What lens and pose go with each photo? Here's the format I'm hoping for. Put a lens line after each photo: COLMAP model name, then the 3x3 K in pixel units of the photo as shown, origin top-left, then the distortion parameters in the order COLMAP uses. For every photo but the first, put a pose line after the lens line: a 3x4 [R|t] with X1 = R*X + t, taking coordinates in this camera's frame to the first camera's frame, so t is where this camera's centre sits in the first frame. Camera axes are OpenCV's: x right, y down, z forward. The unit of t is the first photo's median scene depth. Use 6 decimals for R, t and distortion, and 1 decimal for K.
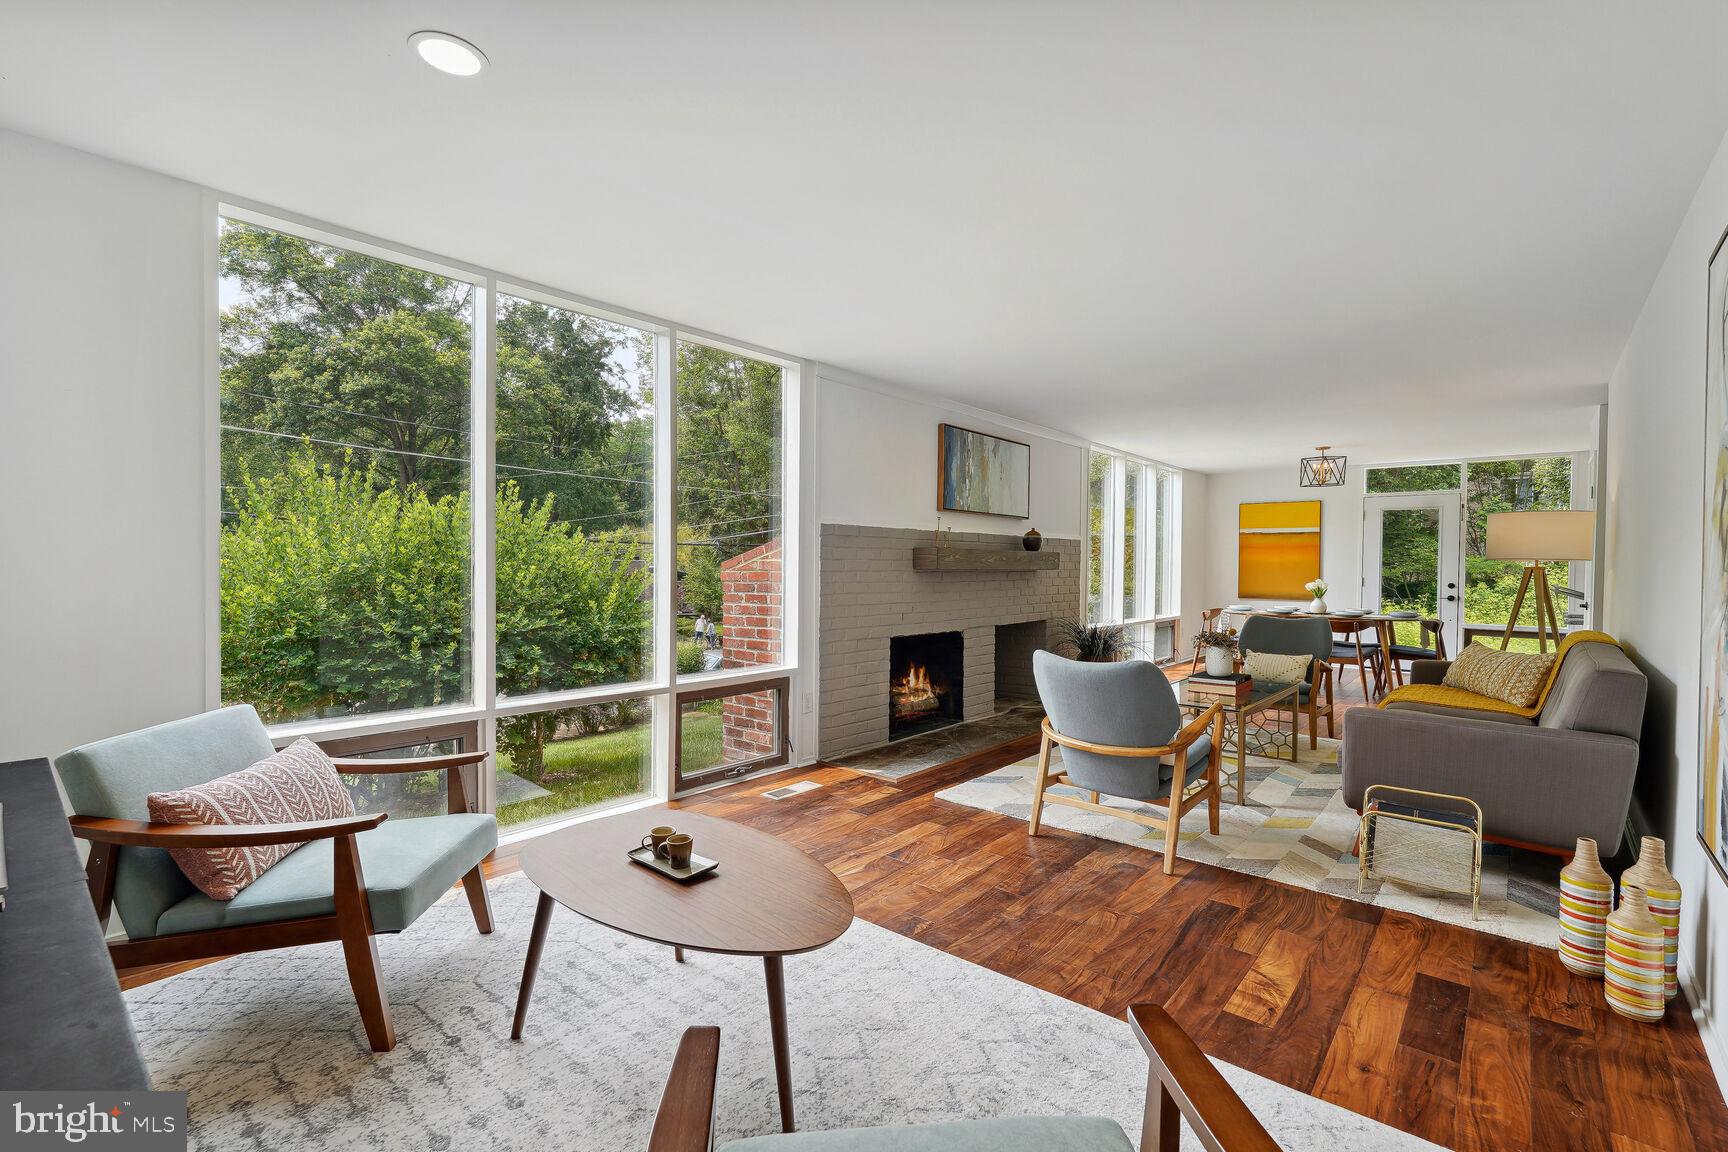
lens RADIAL K [[770.8, 0, 861.2], [0, 770.8, 576.6], [0, 0, 1]] dist [-0.002860, 0.000121]
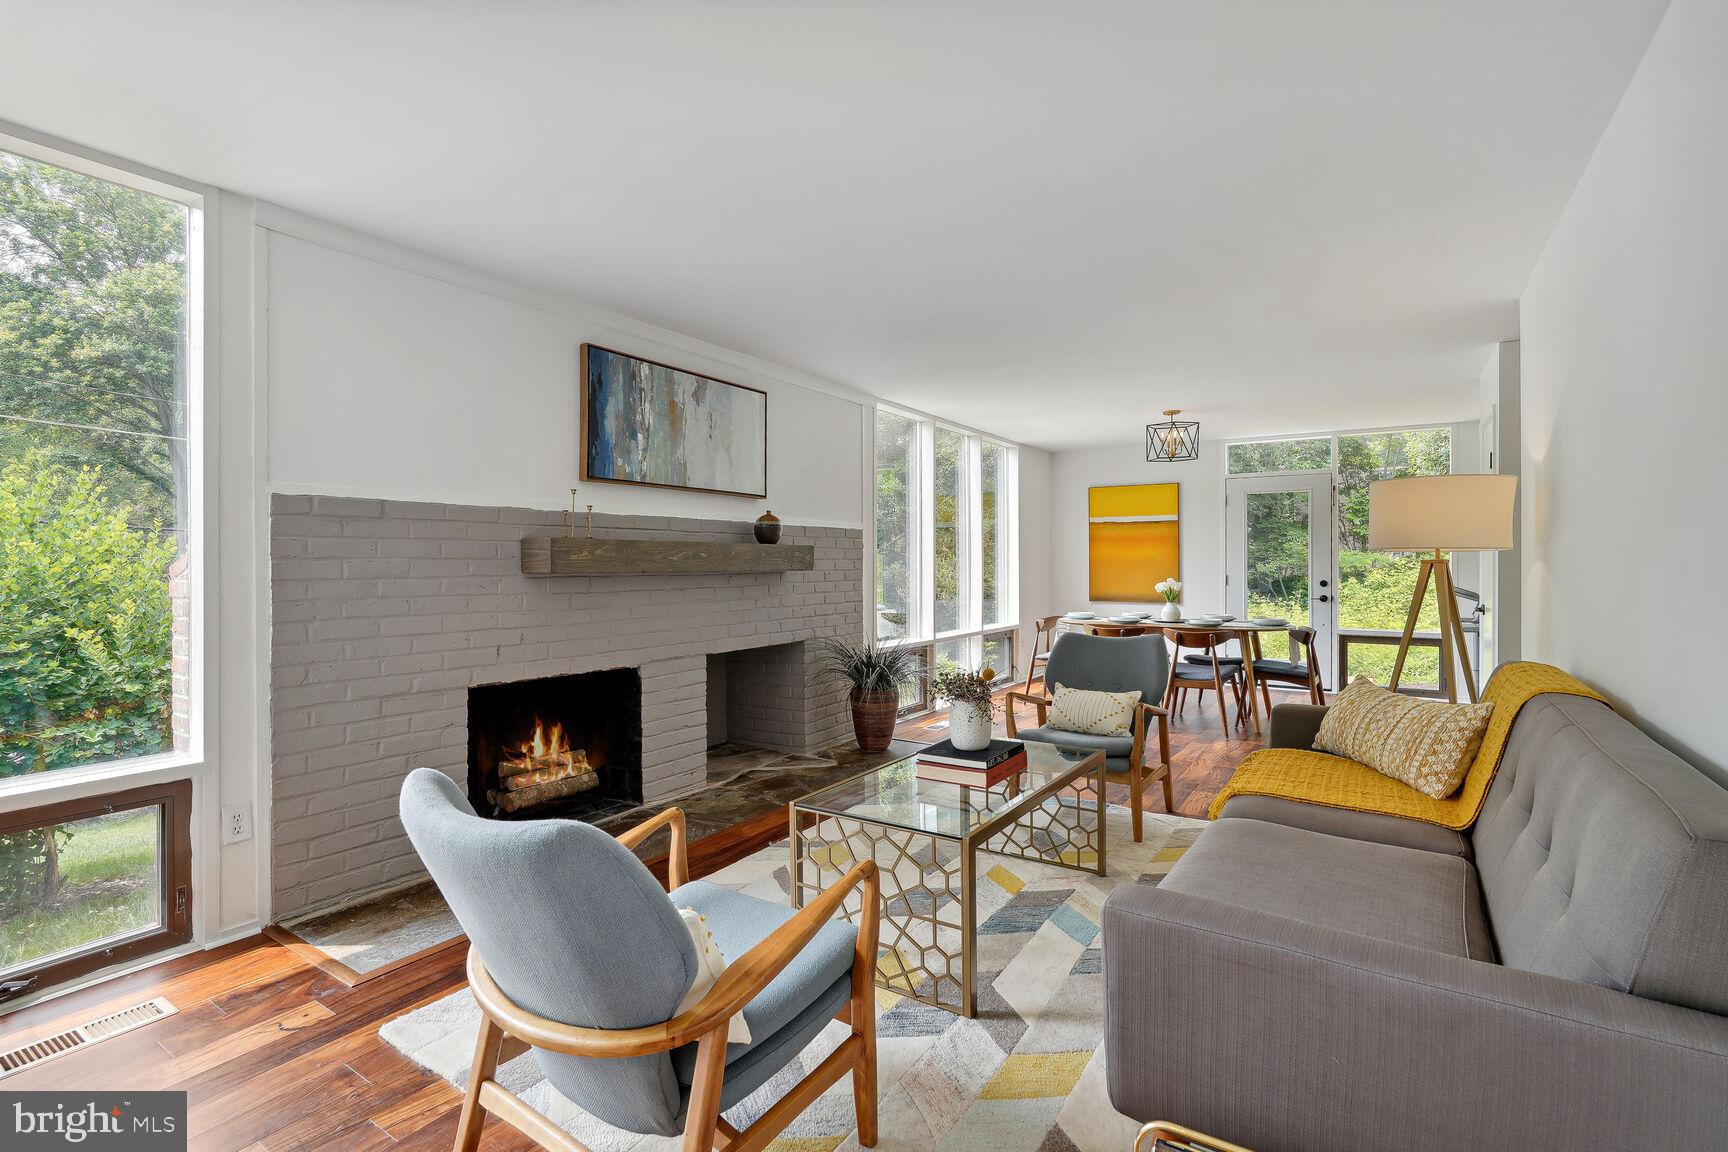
lens RADIAL K [[796.5, 0, 863.5], [0, 796.5, 562.7], [0, 0, 1]] dist [-0.004616, -0.000021]
pose [[0.991435, -0.009098, 0.130287, 0.211595], [0.011217, 0.999816, -0.015537, -0.004182], [-0.130122, 0.016865, 0.991355, 0.277345]]
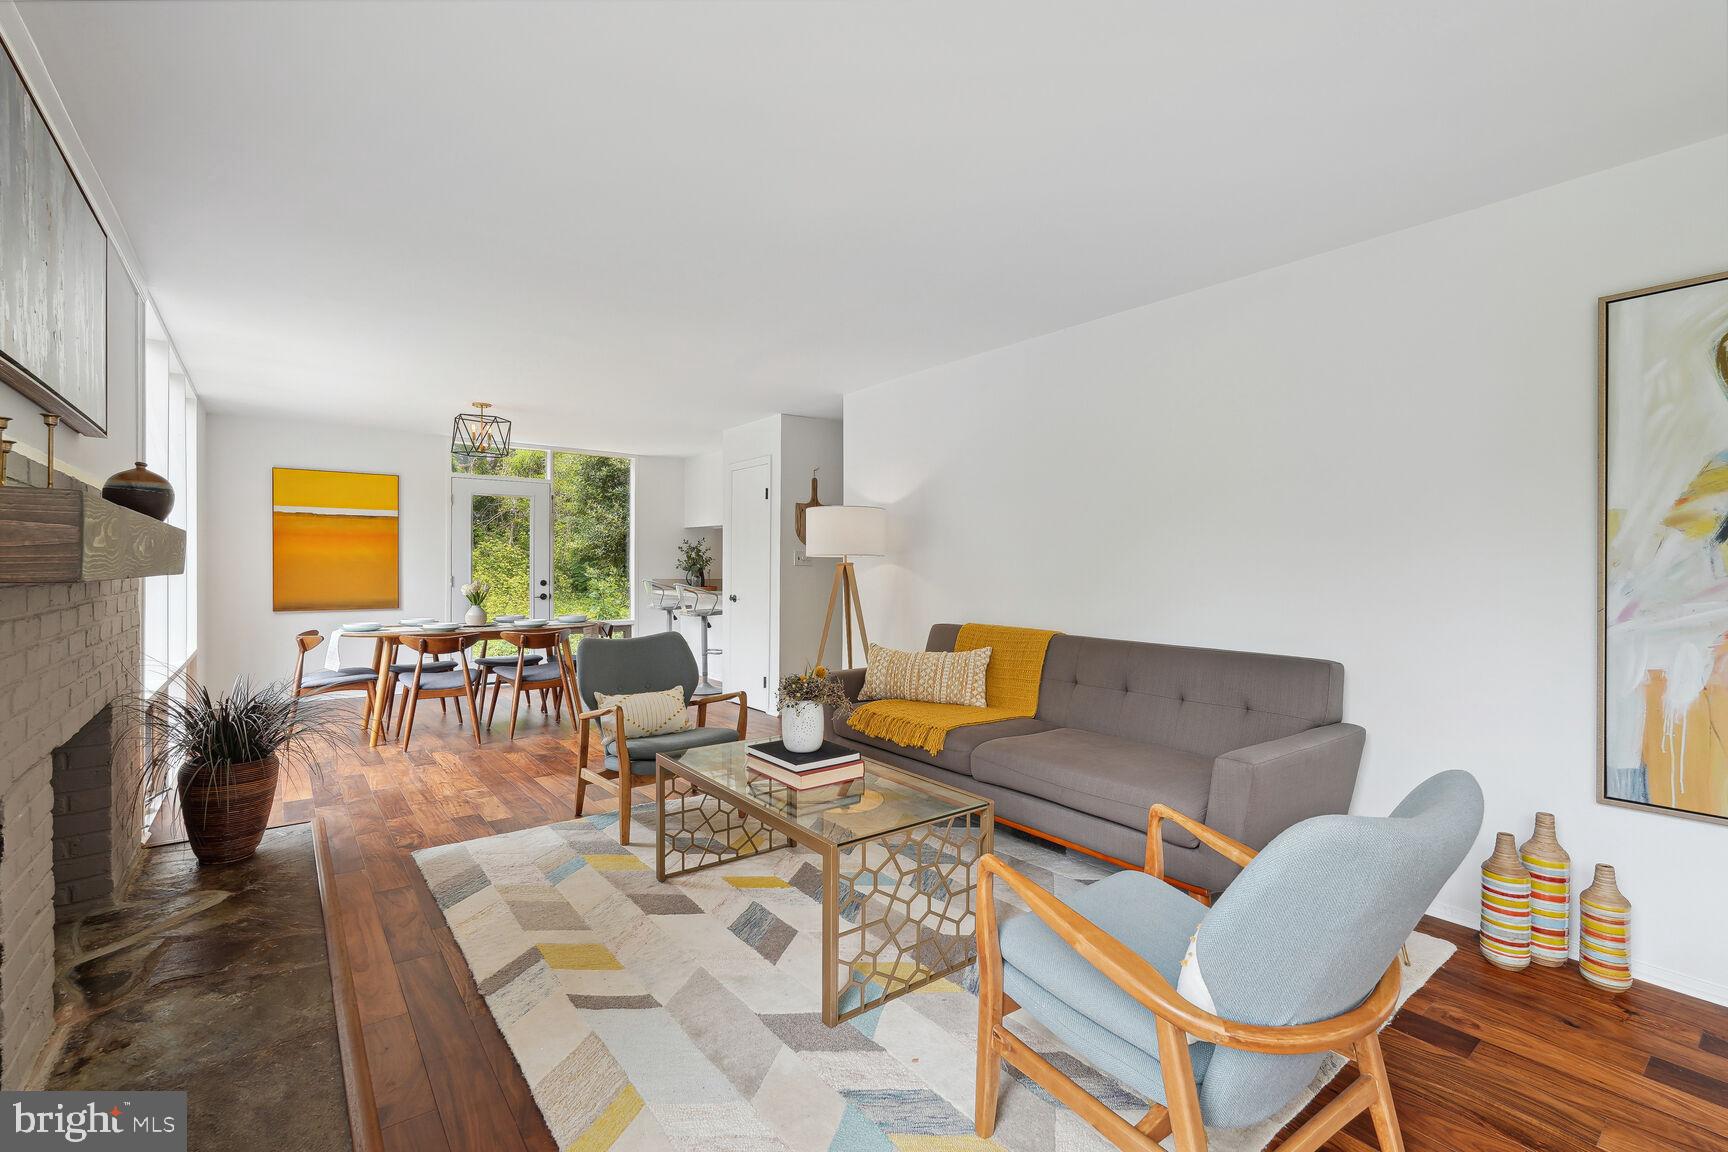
lens RADIAL K [[772.3, 0, 861.0], [0, 772.3, 567.2], [0, 0, 1]] dist [0.003193, 0.000491]
pose [[0.206479, -0.011256, 0.978386, -0.079962], [0.016188, 0.999836, 0.008086, -0.011178], [-0.978317, 0.014168, 0.206628, 0.584655]]
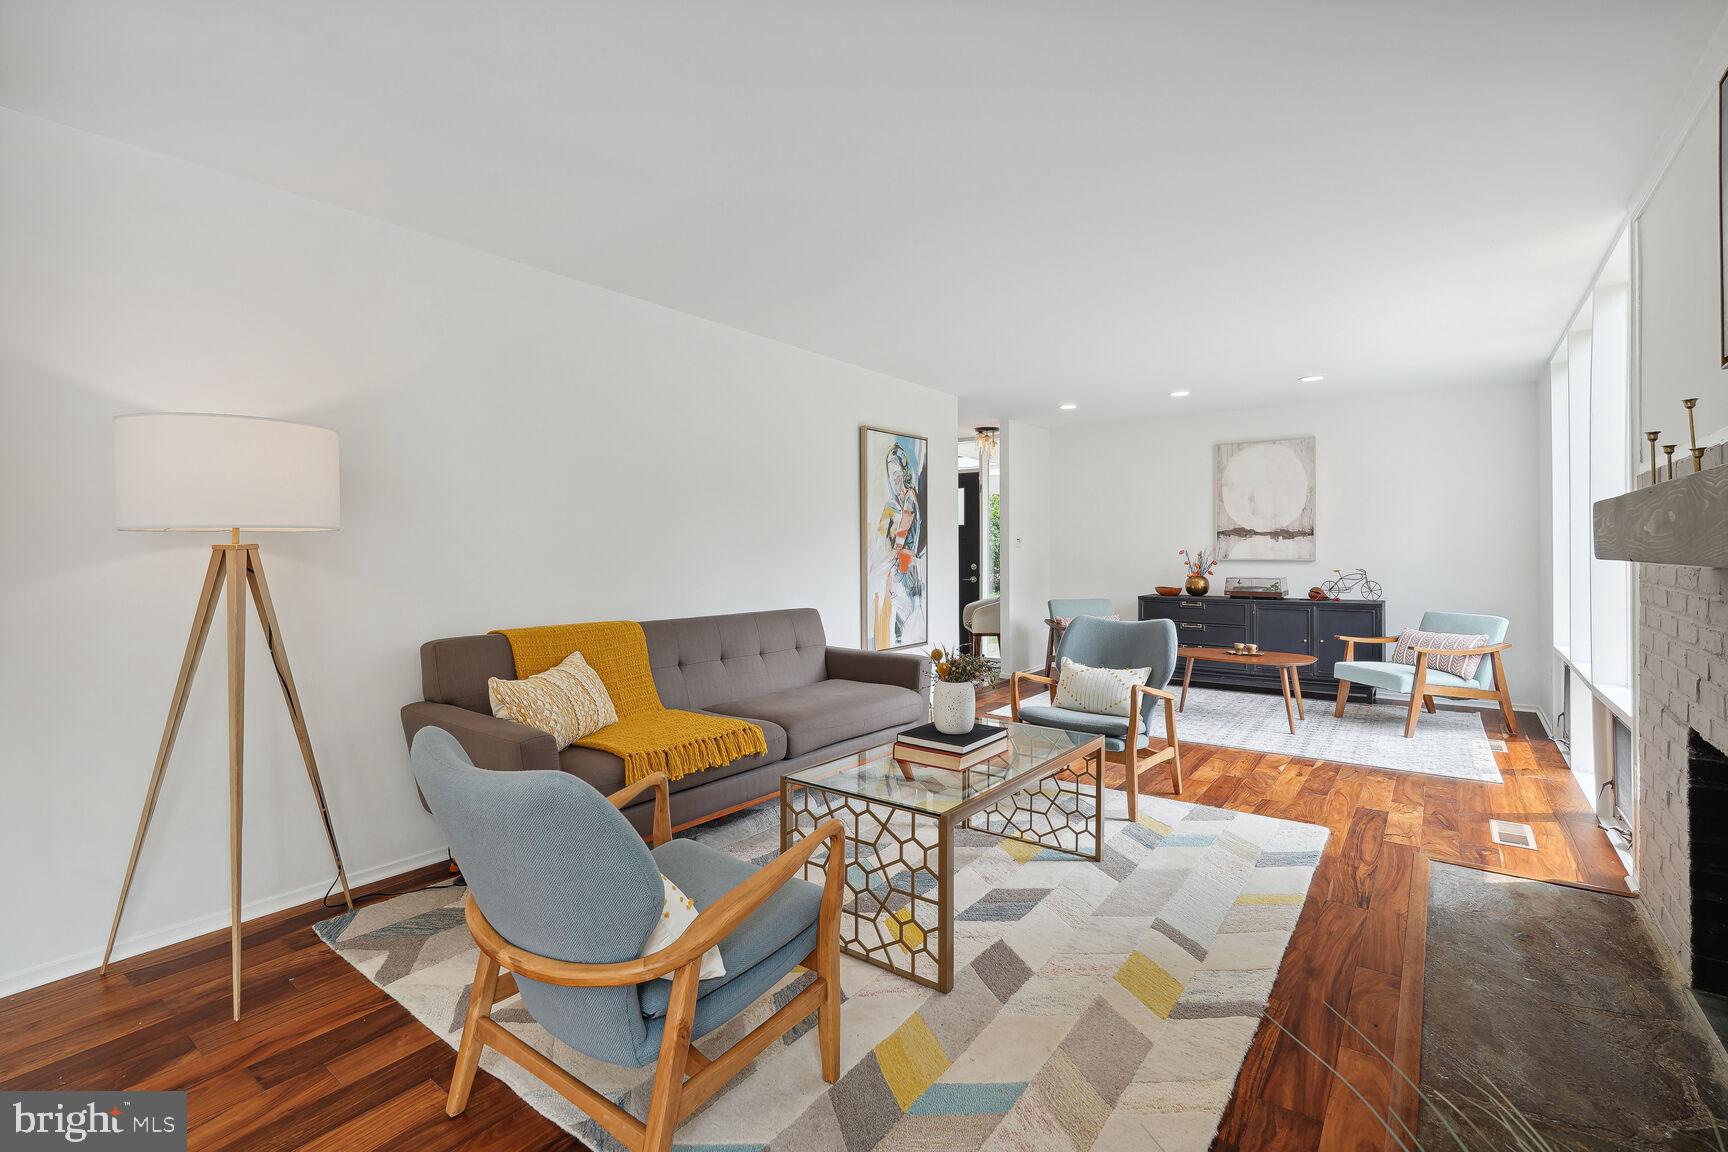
lens RADIAL K [[779.2, 0, 863.1], [0, 779.2, 541.6], [0, 0, 1]] dist [-0.000729, -0.000146]
pose [[-0.997849, -0.009974, -0.064785, 0.413424], [-0.010750, 0.999875, 0.011636, -0.018216], [0.064660, 0.012308, -0.997831, 1.138578]]
